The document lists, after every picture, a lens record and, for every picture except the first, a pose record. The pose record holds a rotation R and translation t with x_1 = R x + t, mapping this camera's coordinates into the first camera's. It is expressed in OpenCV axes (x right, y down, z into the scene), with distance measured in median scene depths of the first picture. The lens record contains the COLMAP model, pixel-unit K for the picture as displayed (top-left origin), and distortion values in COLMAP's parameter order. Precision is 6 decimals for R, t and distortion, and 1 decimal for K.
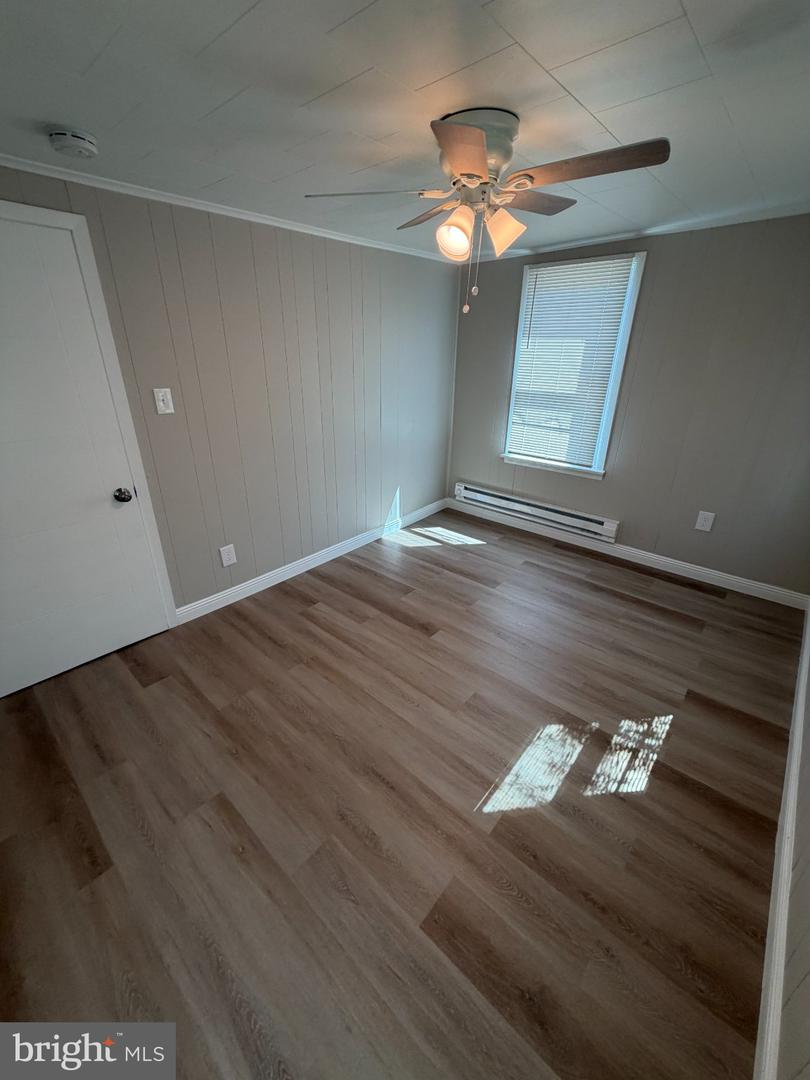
lens RADIAL K [[428.9, 0, 404.9], [0, 428.9, 537.7], [0, 0, 1]] dist [-0.001335, 0.000279]
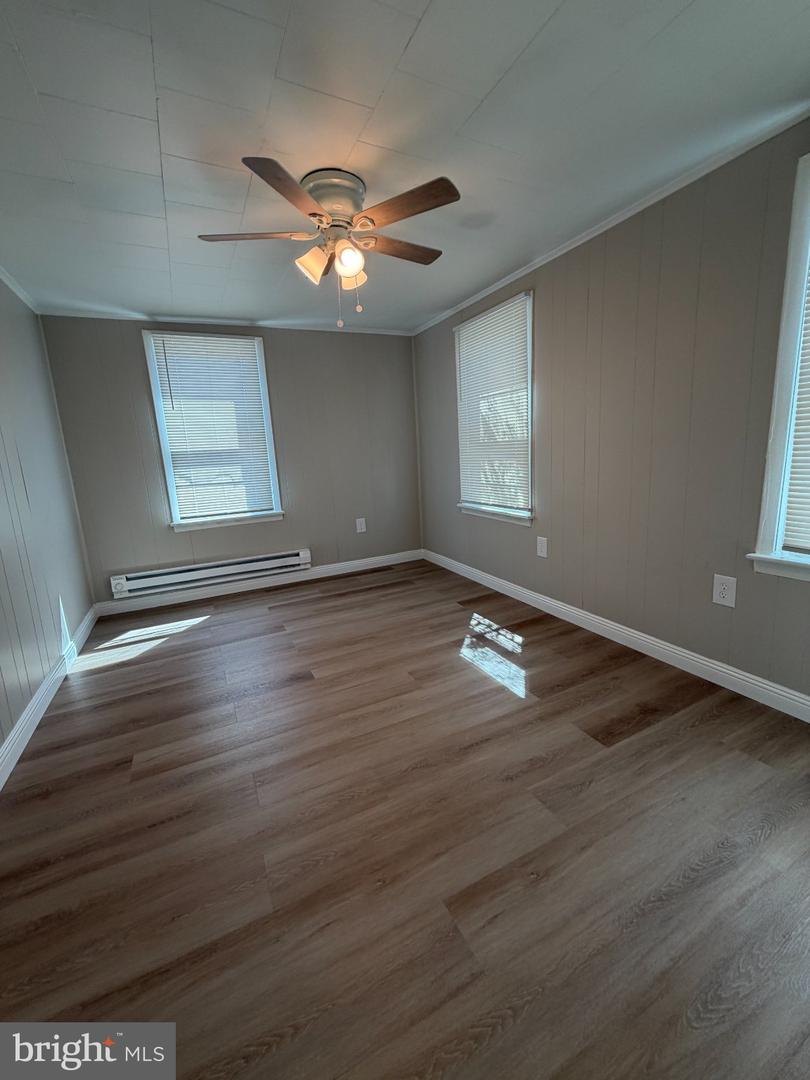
lens RADIAL K [[428.9, 0, 403.8], [0, 428.9, 538.8], [0, 0, 1]] dist [-0.001335, 0.000279]
pose [[0.372499, -0.206118, 0.904853, -0.638899], [0.433142, 0.900924, 0.026912, 0.029055], [-0.820751, 0.381905, 0.424872, 0.379889]]
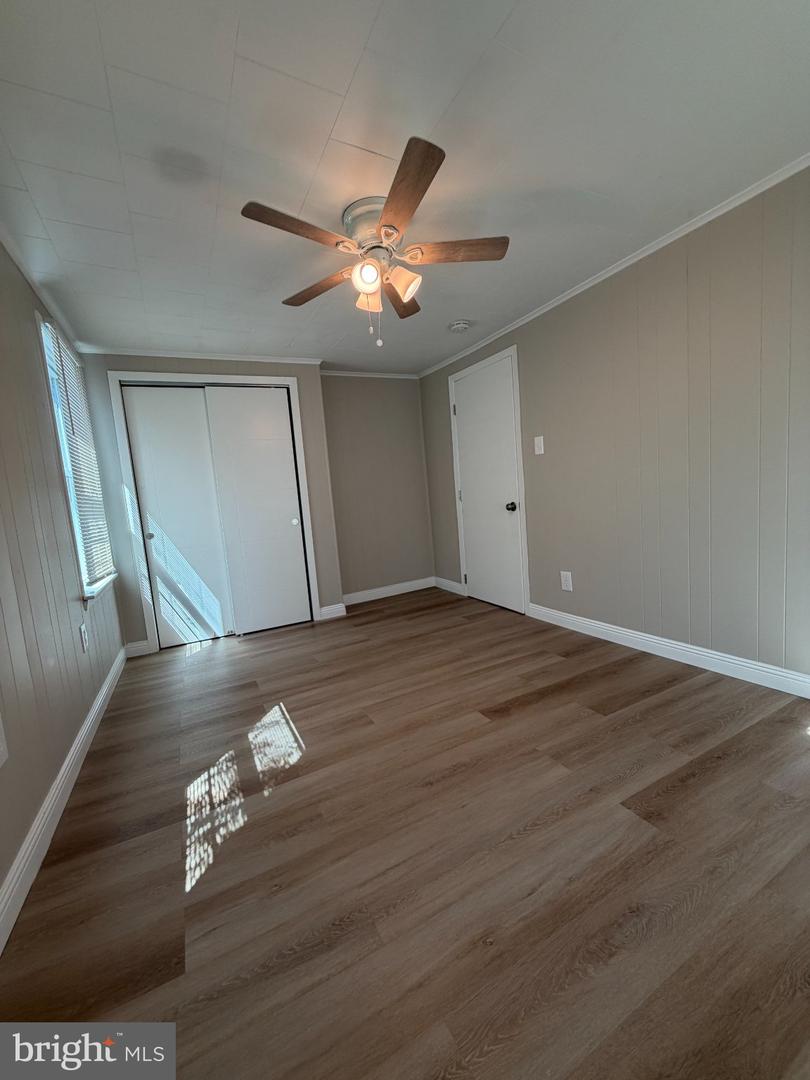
lens RADIAL K [[428.9, 0, 405.7], [0, 428.9, 536.2], [0, 0, 1]] dist [-0.001335, 0.000279]
pose [[-0.351001, 0.113503, -0.929471, 0.835320], [-0.314174, 0.920811, 0.231089, -0.213287], [0.882096, 0.373128, -0.287545, 1.030281]]
